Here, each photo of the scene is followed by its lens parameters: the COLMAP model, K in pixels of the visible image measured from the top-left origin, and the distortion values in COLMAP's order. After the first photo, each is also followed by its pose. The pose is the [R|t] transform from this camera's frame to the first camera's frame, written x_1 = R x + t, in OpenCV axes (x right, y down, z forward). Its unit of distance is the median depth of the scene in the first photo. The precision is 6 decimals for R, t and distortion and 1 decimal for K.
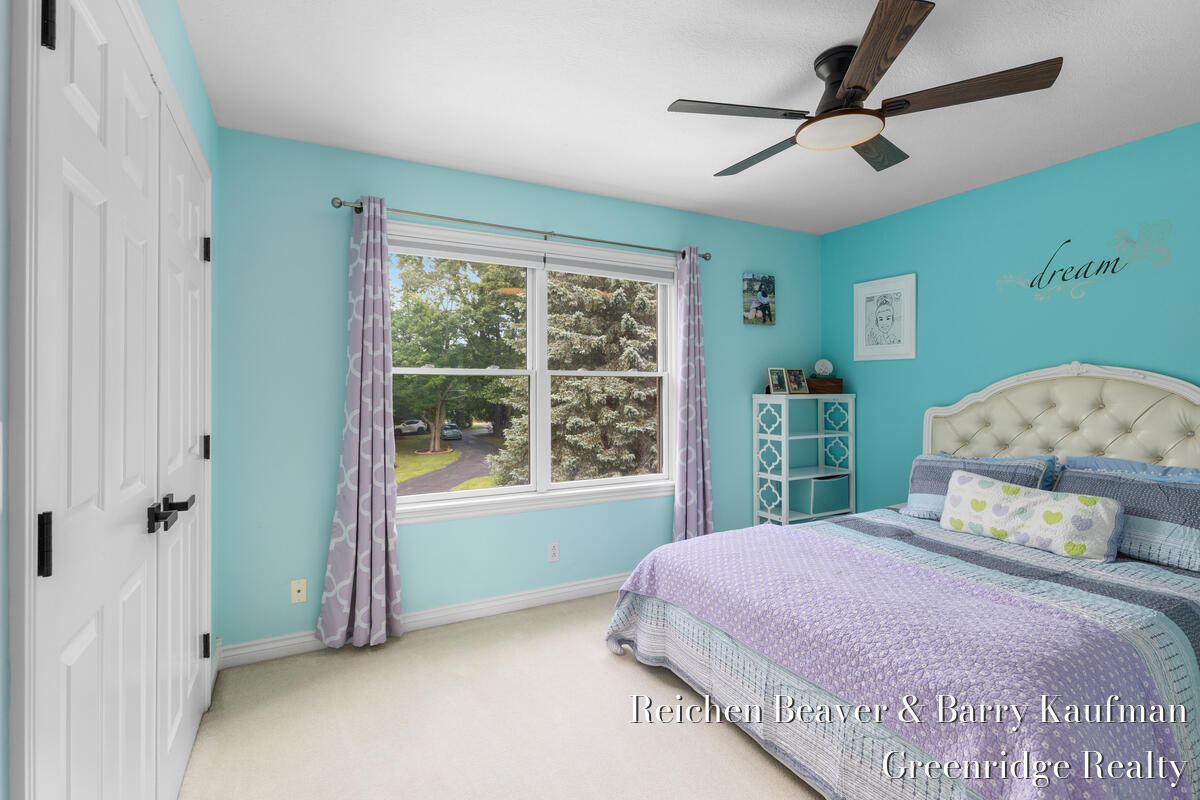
lens RADIAL K [[549.2, 0, 596.3], [0, 549.2, 389.3], [0, 0, 1]] dist [0.012046, -0.001518]
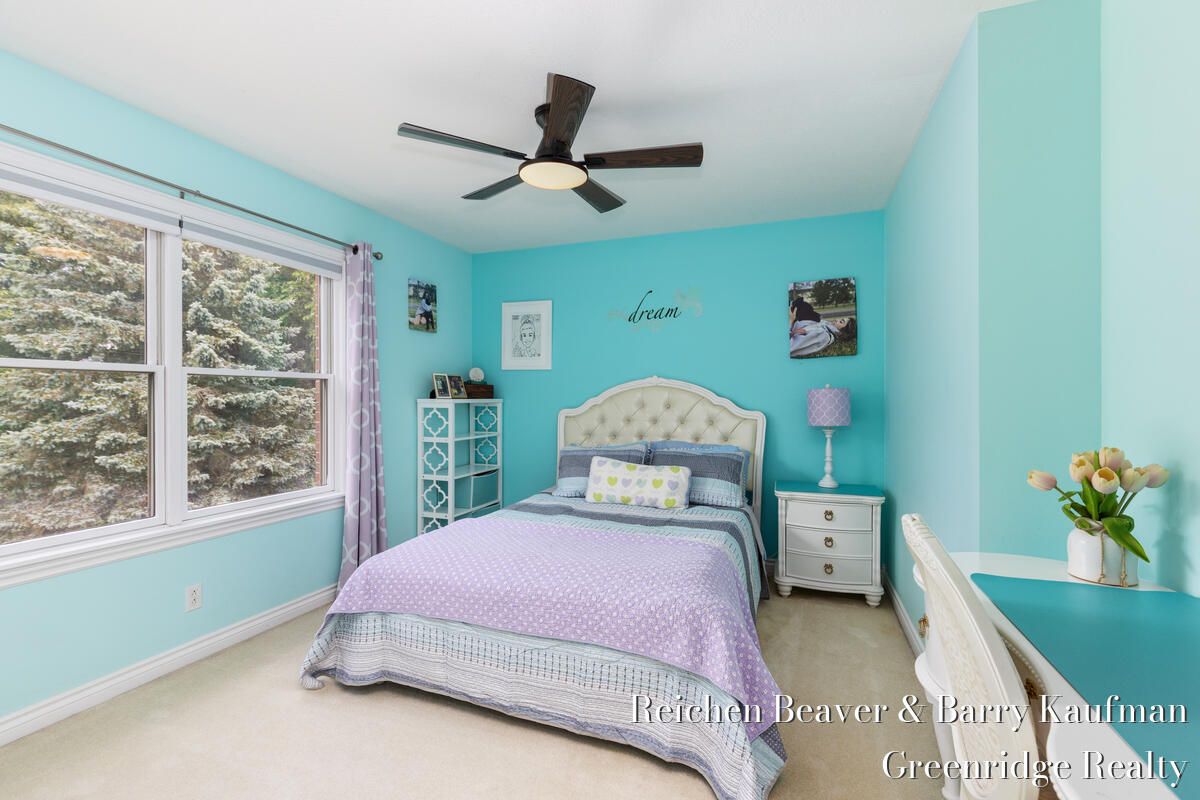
lens RADIAL K [[549.2, 0, 573.9], [0, 549.2, 401.3], [0, 0, 1]] dist [0.012046, -0.001518]
pose [[0.754532, -0.000224, 0.656264, -0.187327], [-0.004251, 0.999977, 0.005230, 0.008069], [-0.656250, -0.006736, 0.754514, 0.045494]]
